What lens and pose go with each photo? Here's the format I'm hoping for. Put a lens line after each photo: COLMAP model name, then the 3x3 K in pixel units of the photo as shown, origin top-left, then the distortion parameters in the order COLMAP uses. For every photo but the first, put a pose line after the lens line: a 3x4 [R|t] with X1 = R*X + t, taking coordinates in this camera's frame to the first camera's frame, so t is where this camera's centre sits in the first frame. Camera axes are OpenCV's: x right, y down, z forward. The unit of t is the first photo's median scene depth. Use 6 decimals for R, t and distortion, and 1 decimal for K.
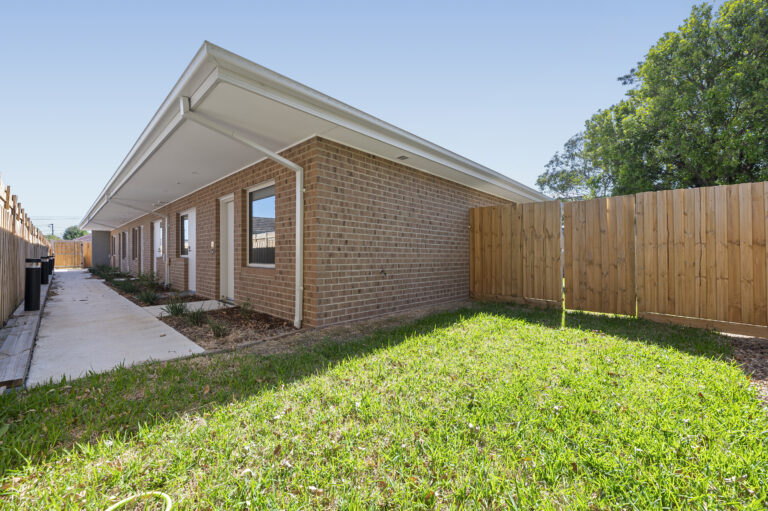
lens RADIAL K [[309.8, 0, 384.2], [0, 309.8, 258.9], [0, 0, 1]] dist [-0.000701, -0.000115]
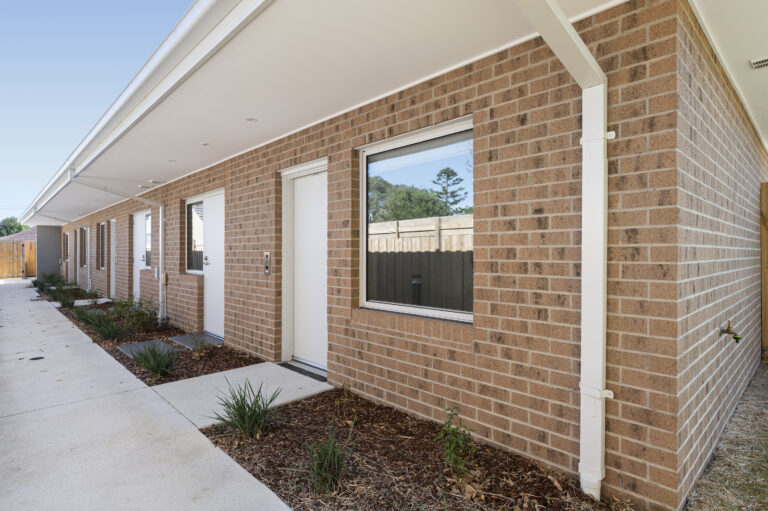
lens RADIAL K [[410.8, 0, 384.0], [0, 410.8, 255.5], [0, 0, 1]] dist [-0.002936, -0.000135]
pose [[0.998896, -0.002542, -0.046916, -0.247932], [0.002236, 0.999976, -0.006565, -0.034515], [0.046931, 0.006453, 0.998877, 0.234244]]
